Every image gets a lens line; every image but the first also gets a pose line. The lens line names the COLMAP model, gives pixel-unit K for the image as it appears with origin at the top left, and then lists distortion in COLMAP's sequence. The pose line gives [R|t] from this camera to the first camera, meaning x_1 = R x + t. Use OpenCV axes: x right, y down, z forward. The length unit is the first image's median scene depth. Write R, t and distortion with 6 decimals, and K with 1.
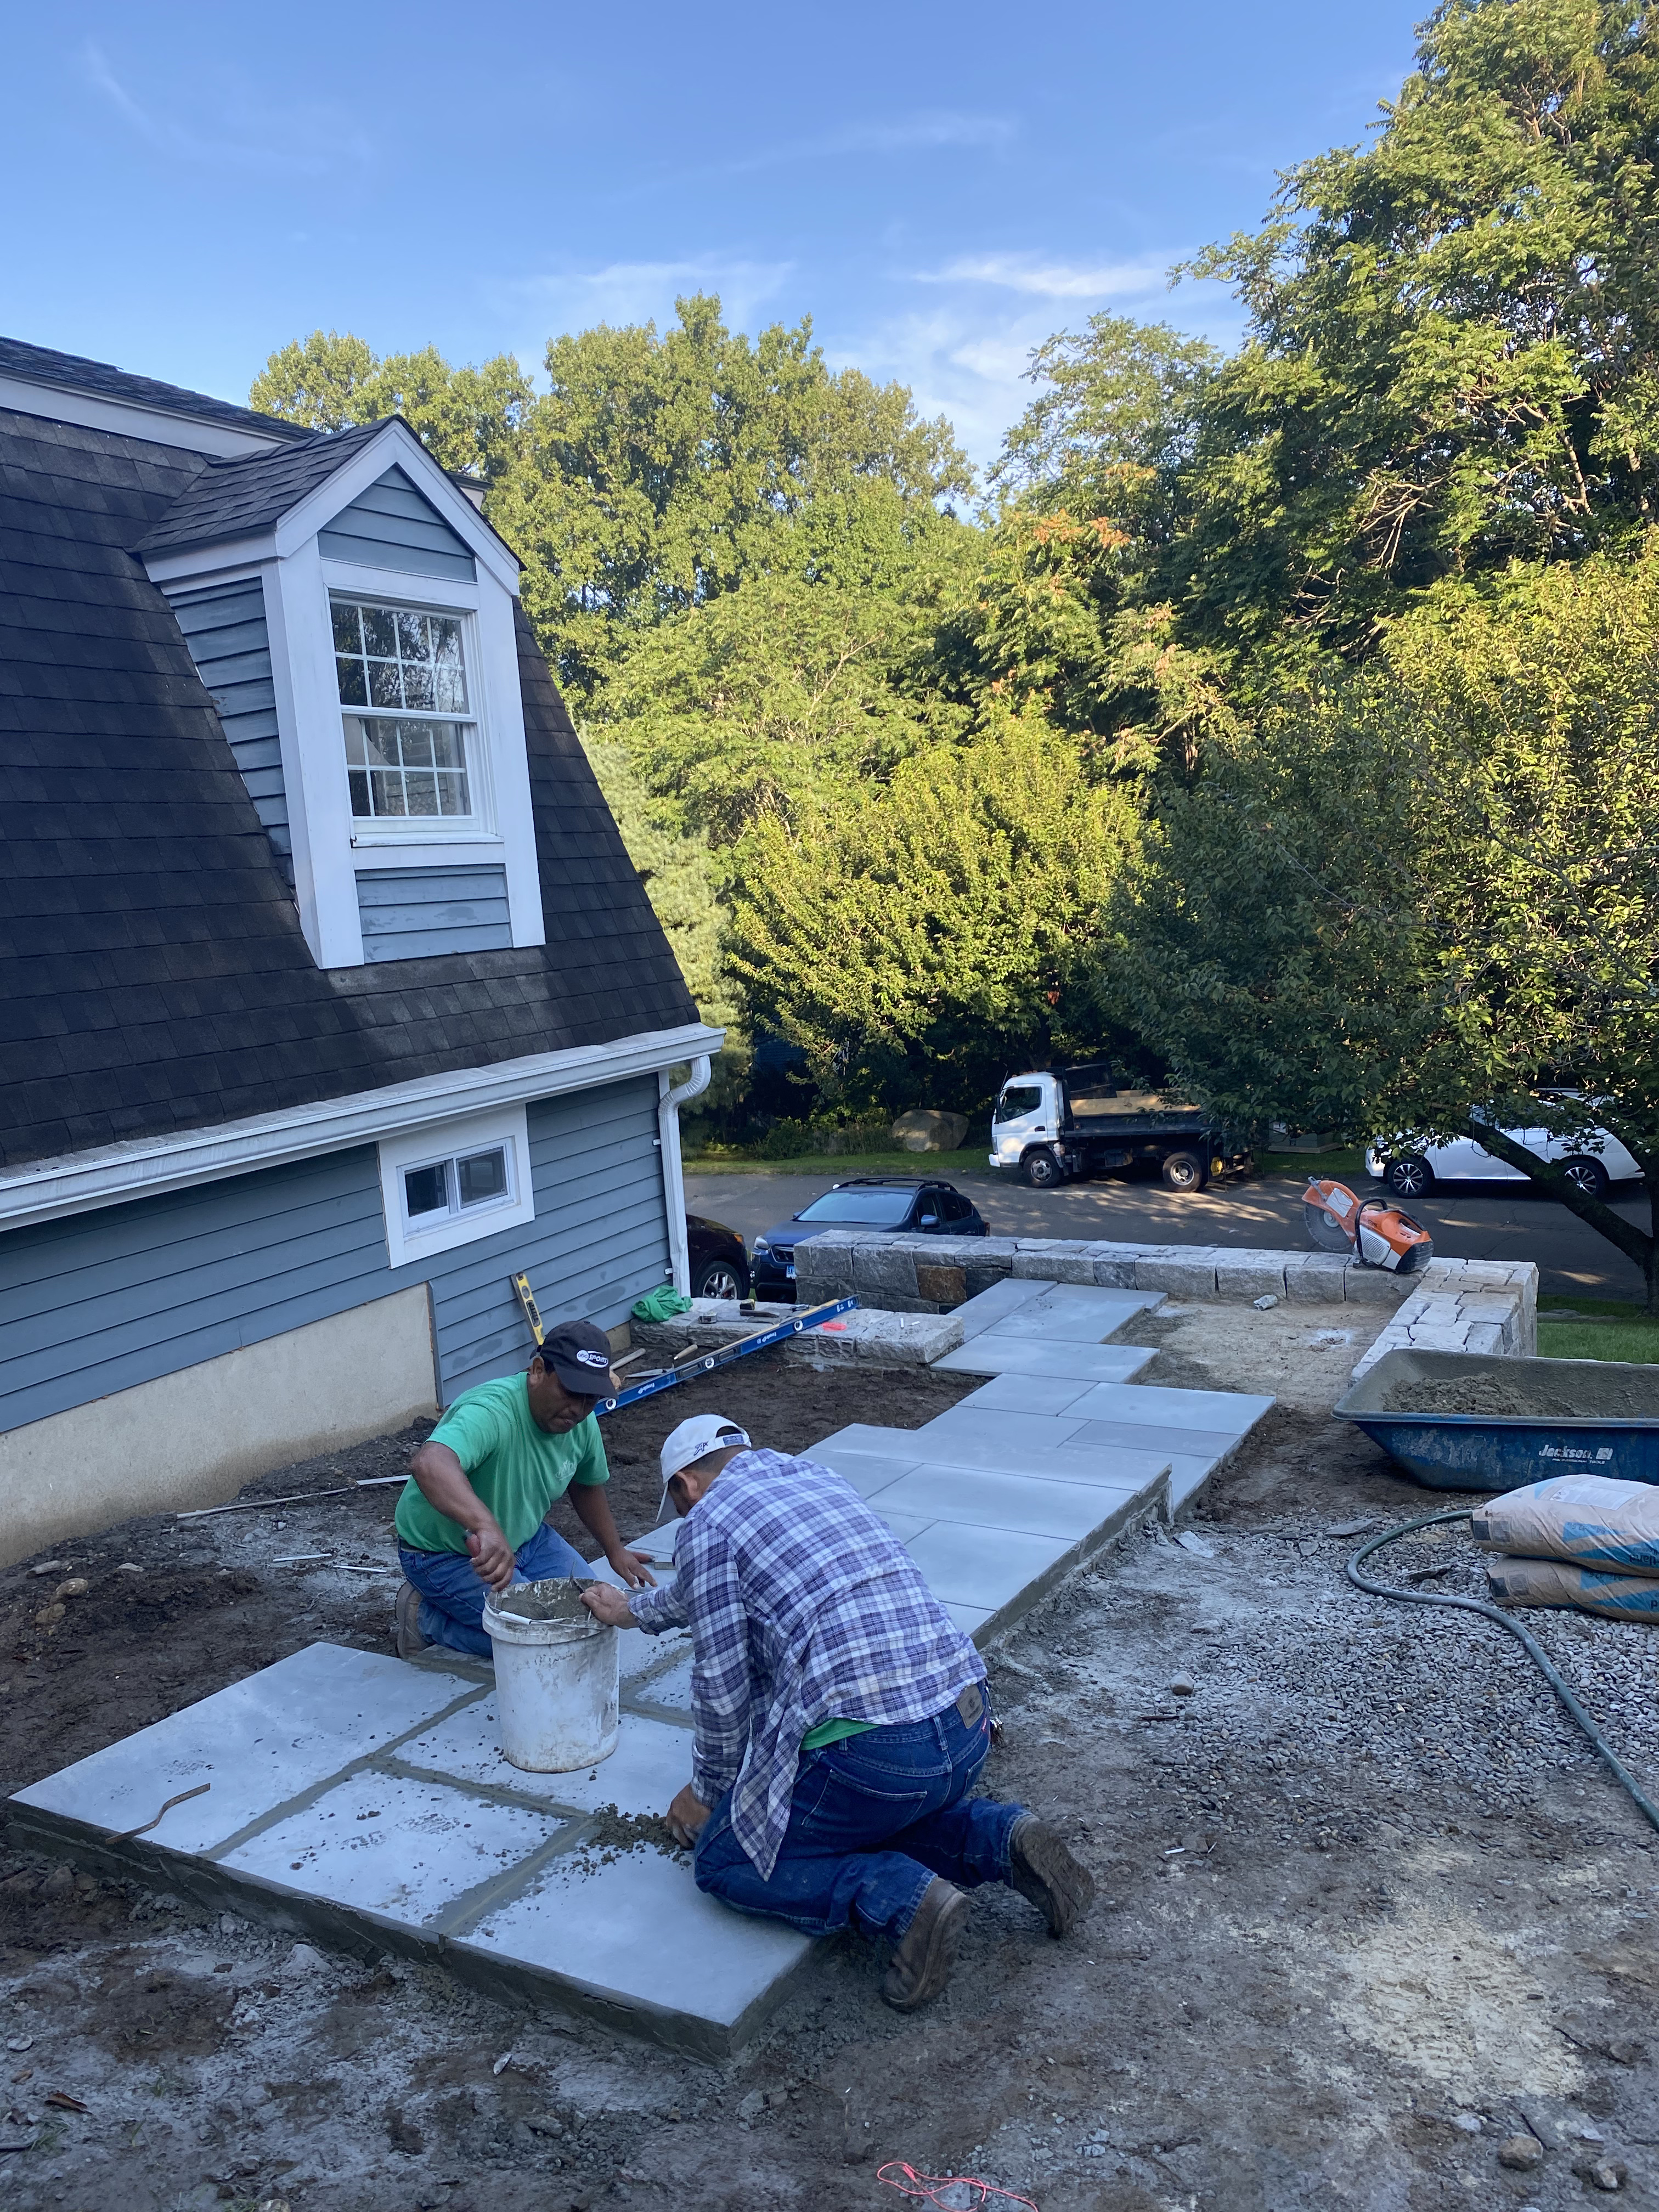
lens RADIAL K [[1671.4, 0, 829.9], [0, 1671.4, 1108.6], [0, 0, 1]] dist [-0.007583, -0.004482]
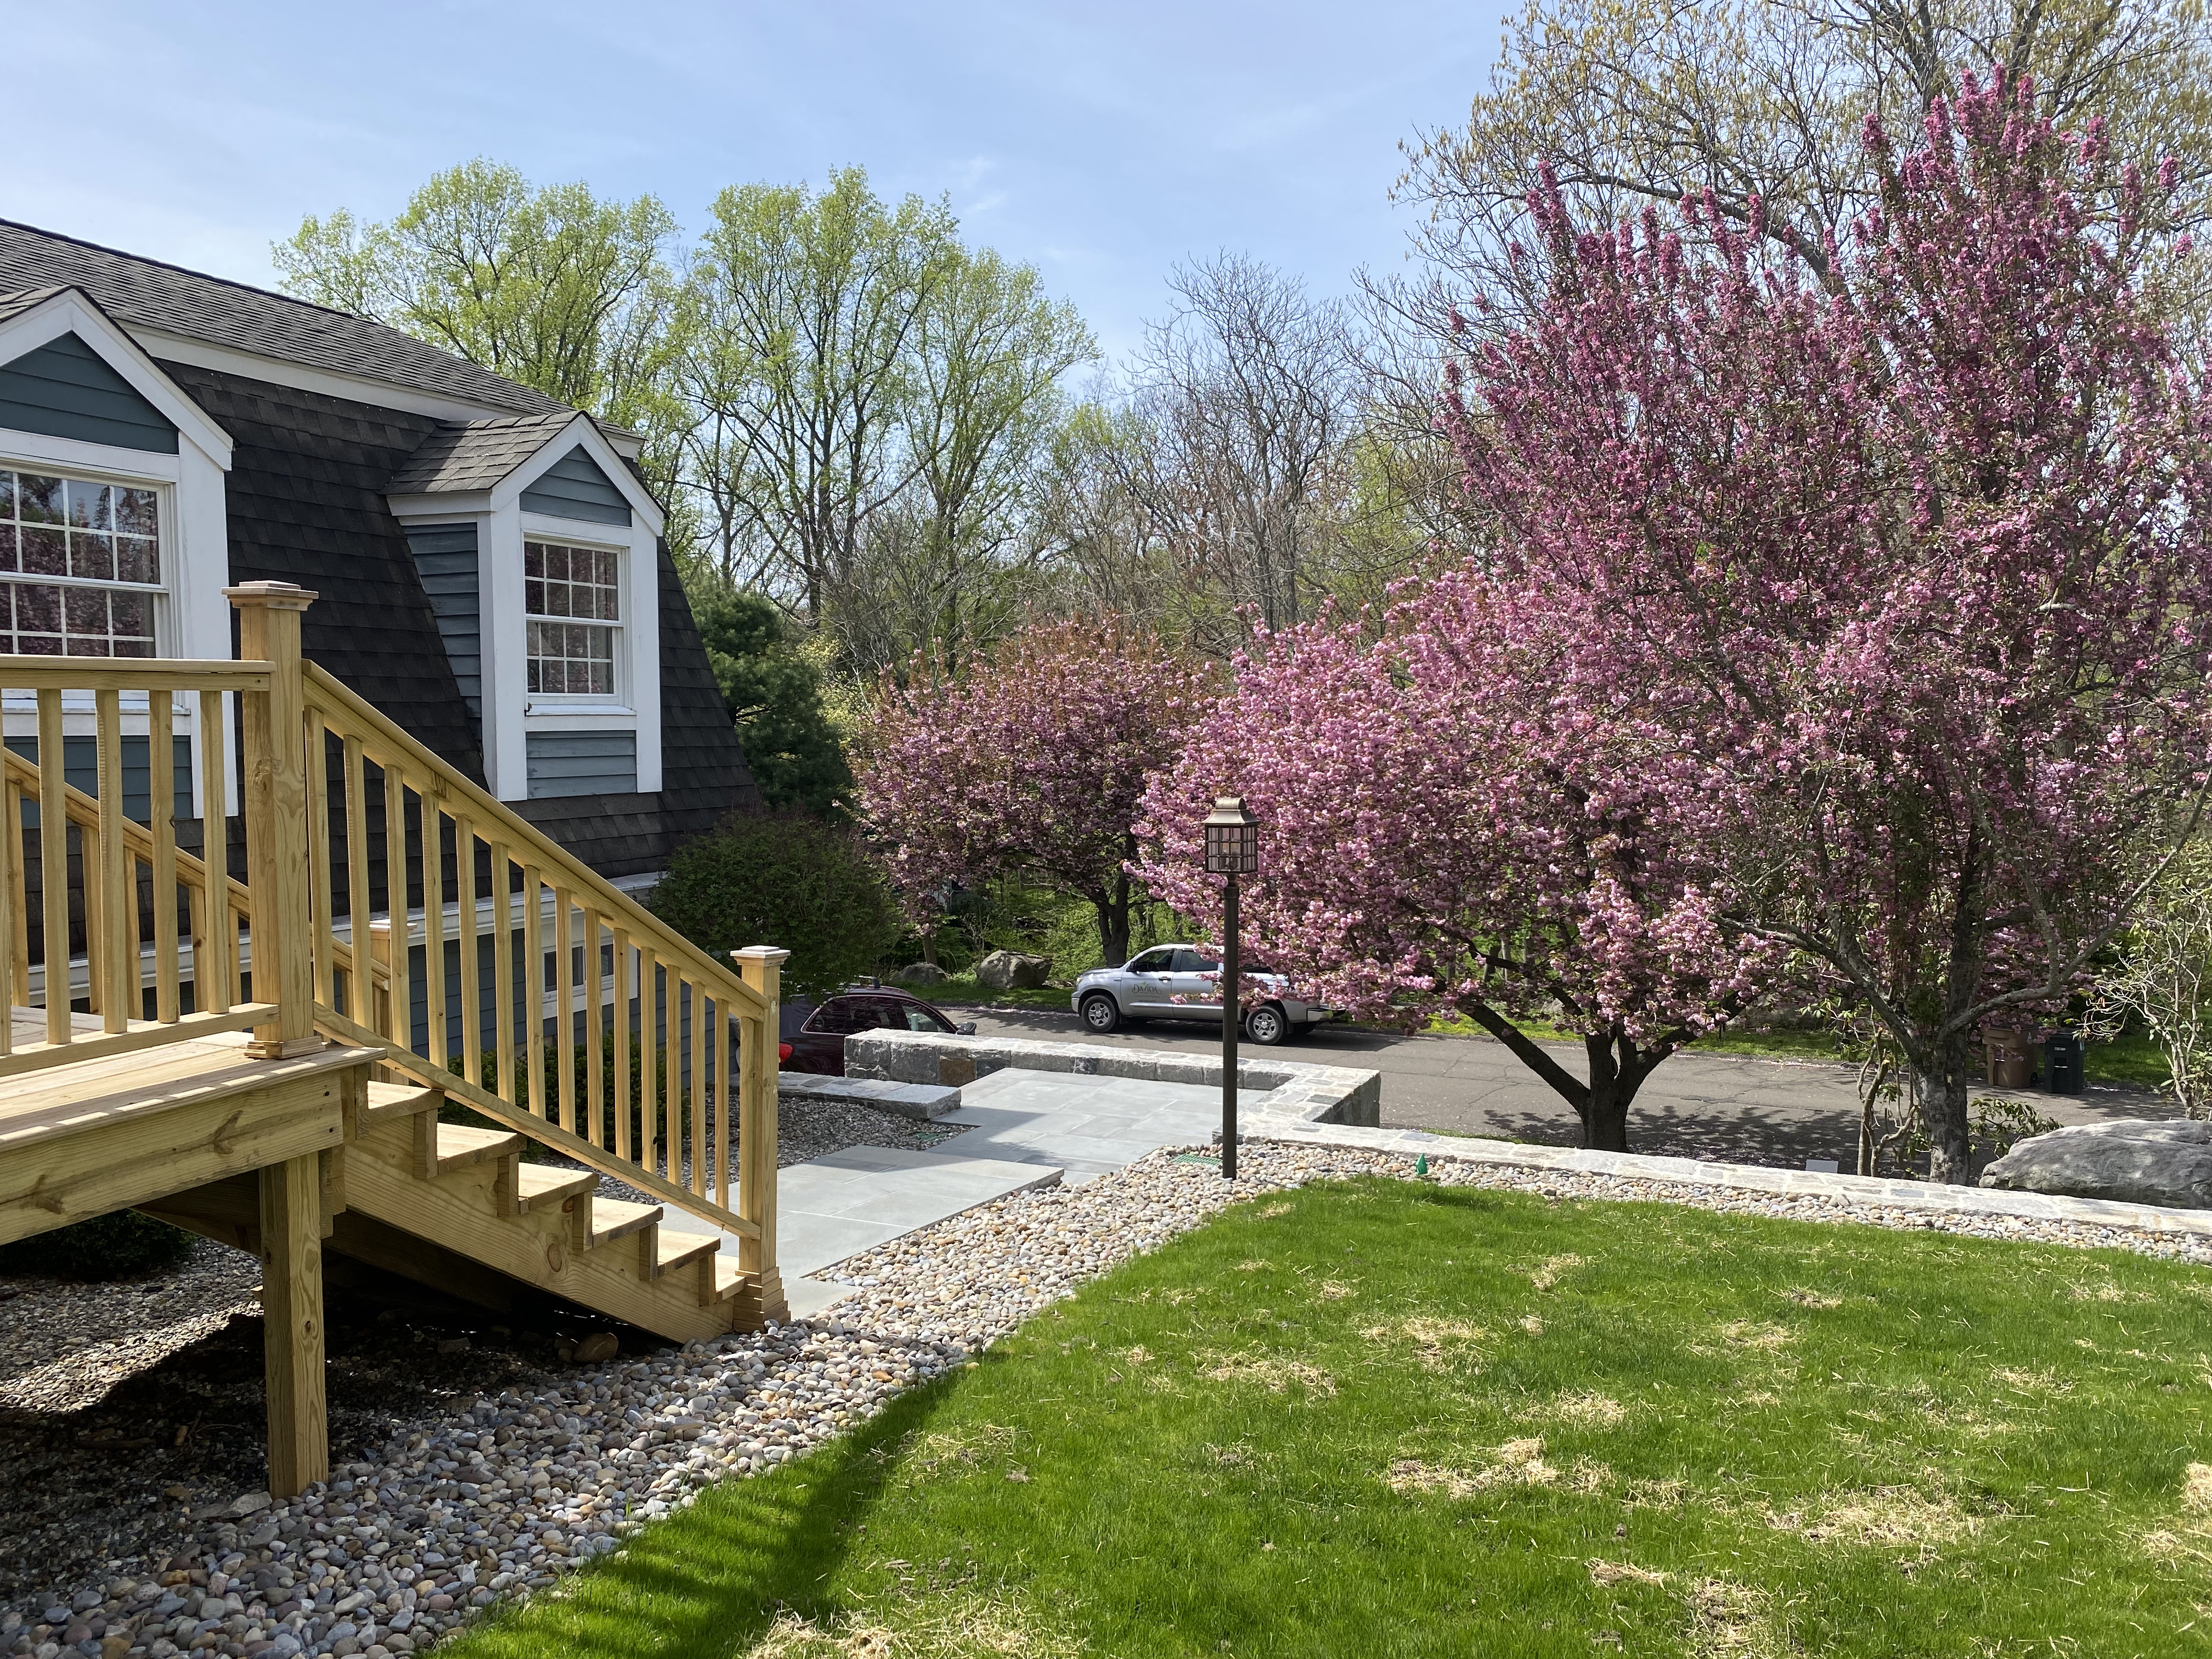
lens RADIAL K [[1671.4, 0, 1107.2], [0, 1671.4, 826.7], [0, 0, 1]] dist [-0.007583, -0.004482]
pose [[0.993306, 0.061471, 0.097797, 0.062397], [-0.053891, 0.995469, -0.078346, 0.017722], [-0.102170, 0.072552, 0.992118, -0.410875]]
